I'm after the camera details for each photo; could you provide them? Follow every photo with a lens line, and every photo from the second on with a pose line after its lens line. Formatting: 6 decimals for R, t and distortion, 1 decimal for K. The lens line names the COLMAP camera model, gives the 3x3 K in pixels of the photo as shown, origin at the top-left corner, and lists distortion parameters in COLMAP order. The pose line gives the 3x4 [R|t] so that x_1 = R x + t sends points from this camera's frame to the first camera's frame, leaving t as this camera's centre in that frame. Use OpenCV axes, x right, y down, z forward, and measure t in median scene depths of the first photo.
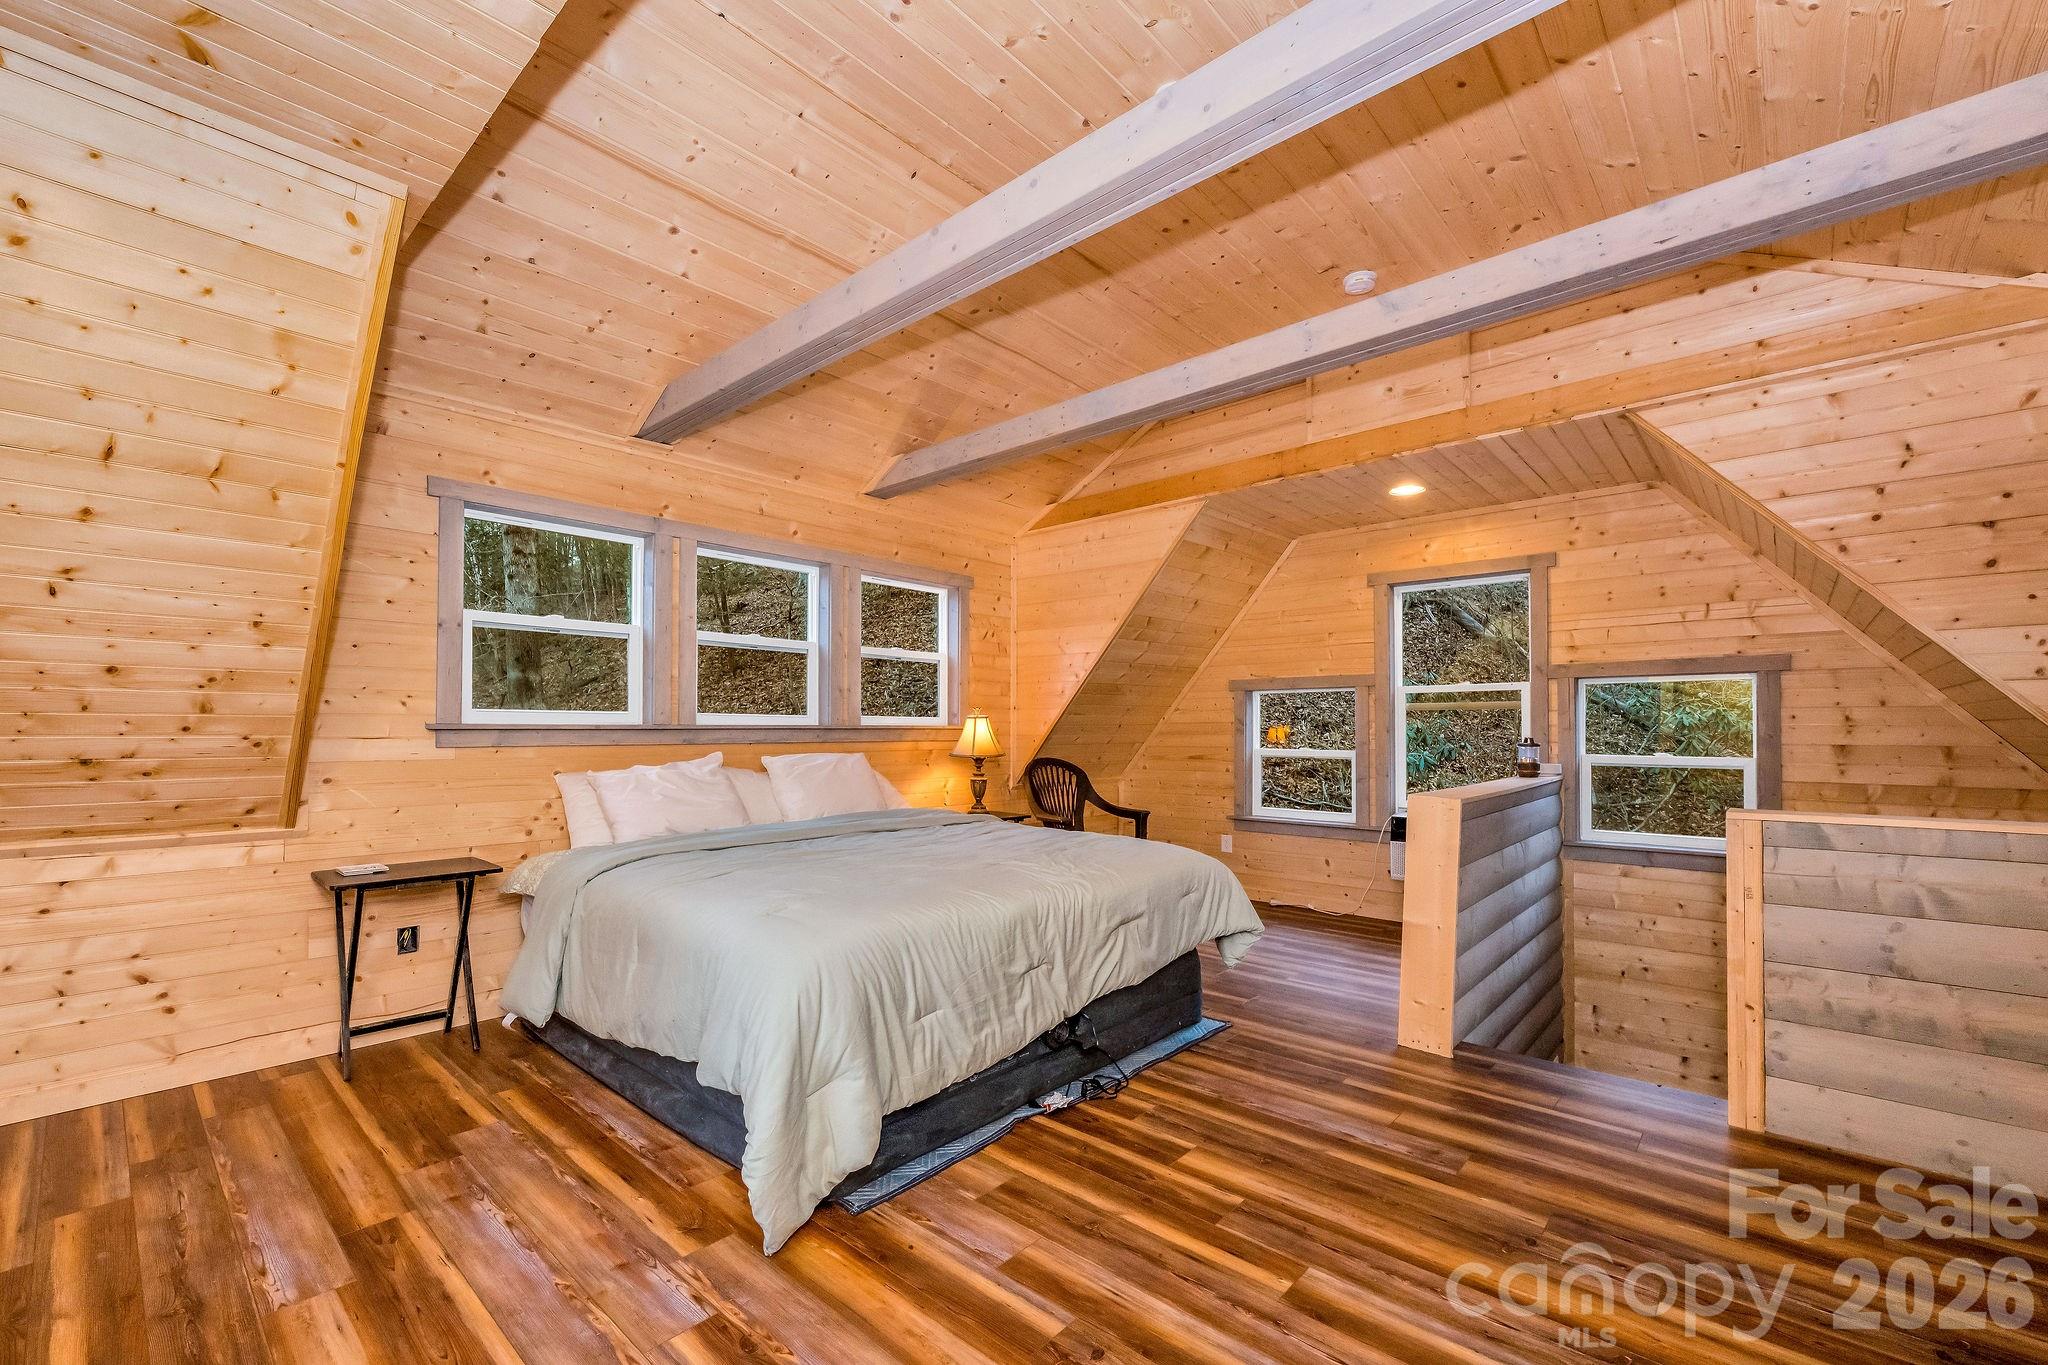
lens RADIAL K [[866.0, 0, 1018.2], [0, 866.0, 721.6], [0, 0, 1]] dist [0.000147, 0.000043]
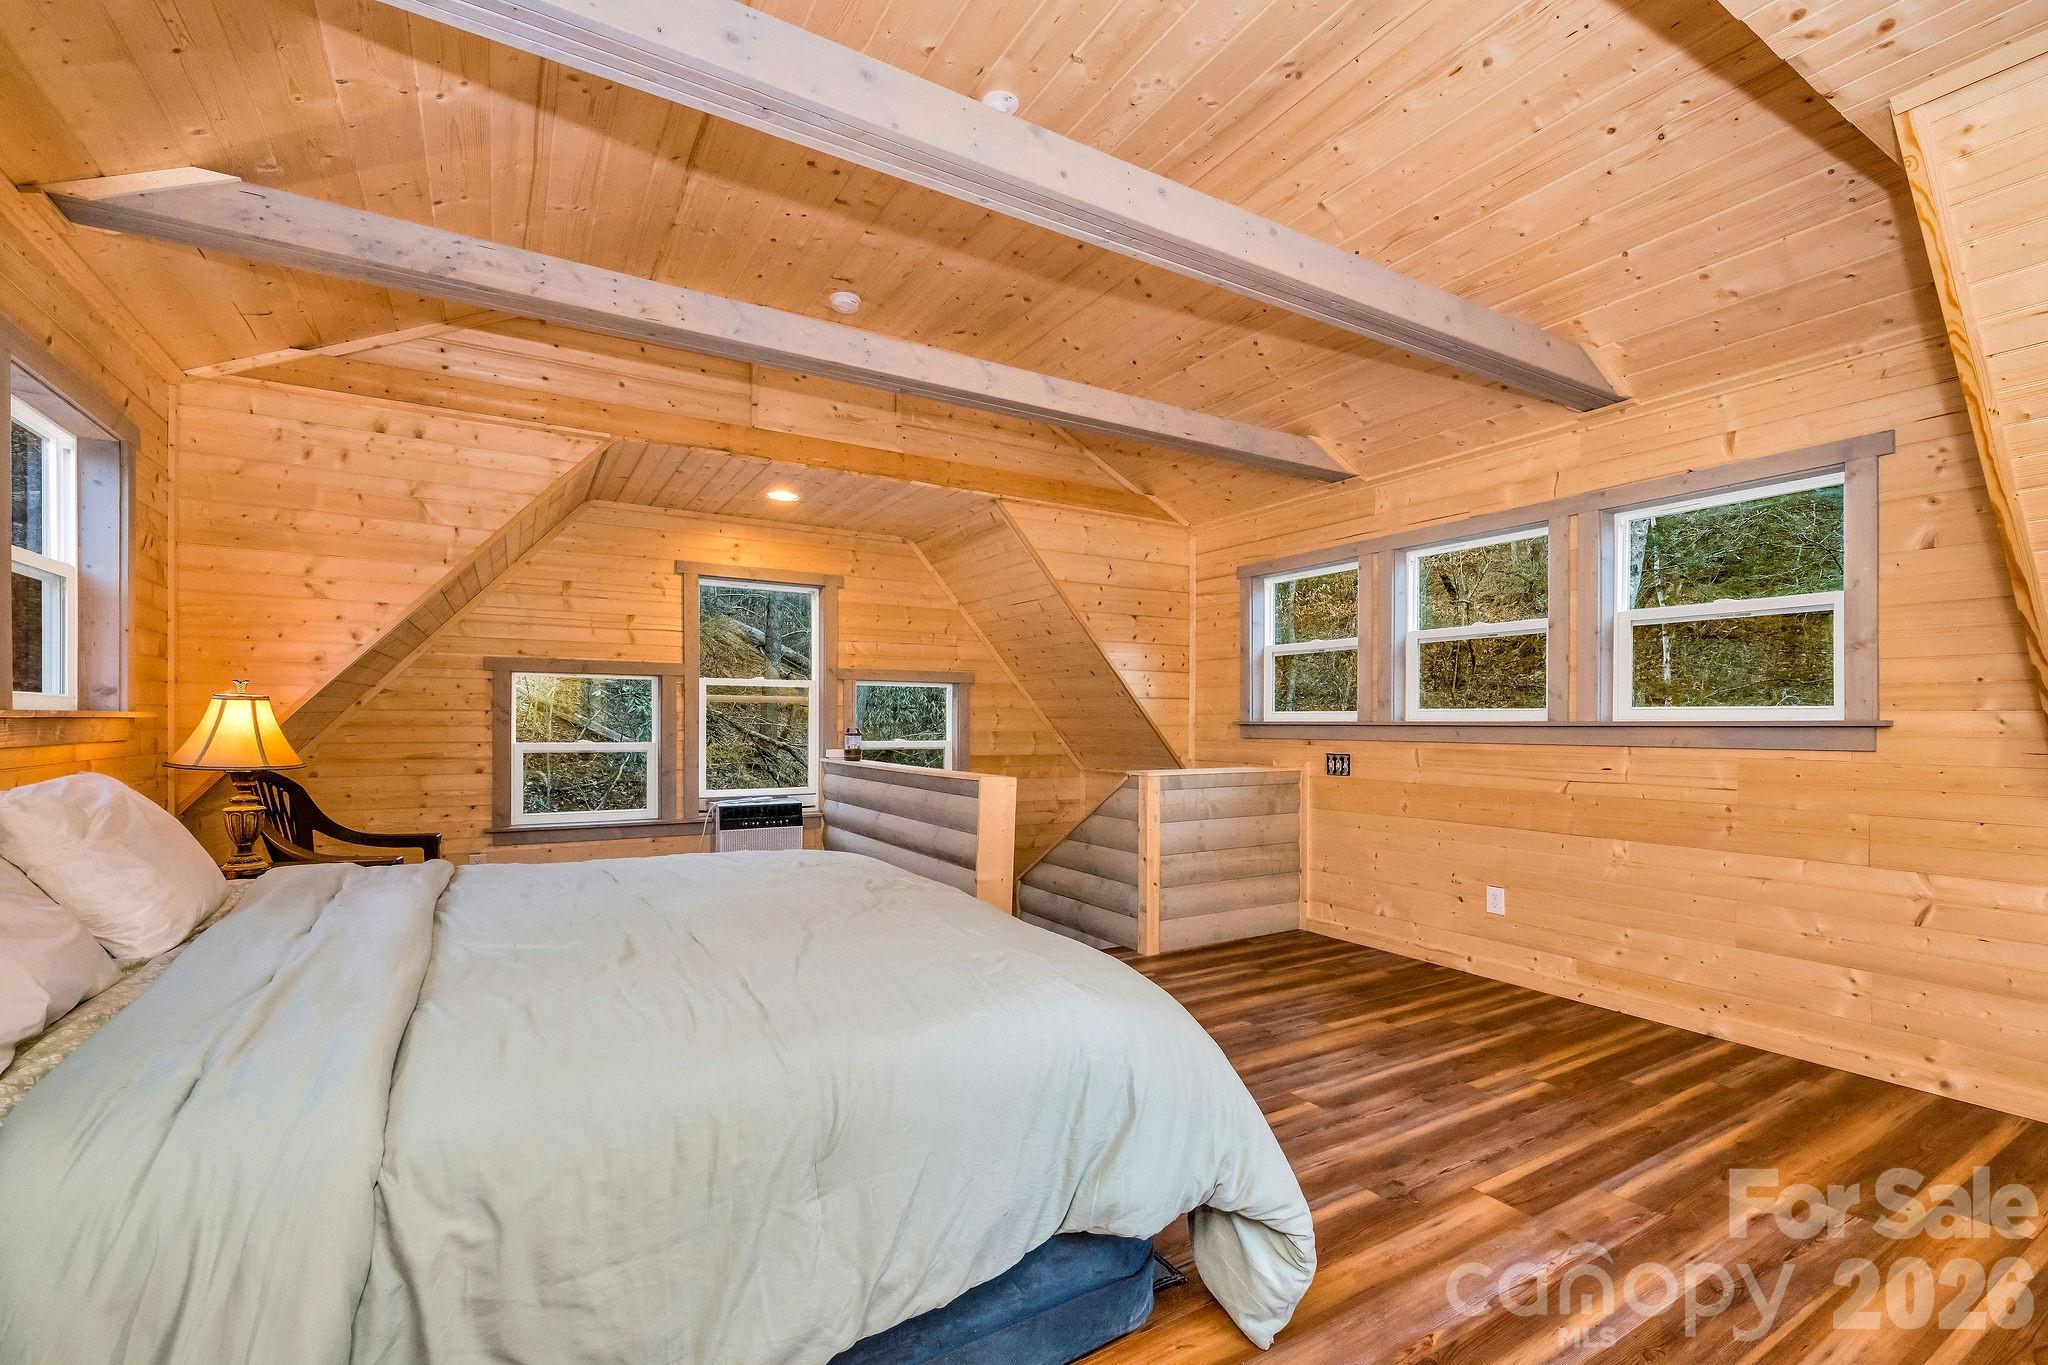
lens RADIAL K [[866.0, 0, 1018.2], [0, 866.0, 721.6], [0, 0, 1]] dist [0.000147, 0.000043]
pose [[0.299603, -0.000427, 0.954064, -0.580930], [-0.015127, 0.999872, 0.005198, -0.000464], [-0.953944, -0.015989, 0.299558, 0.486466]]
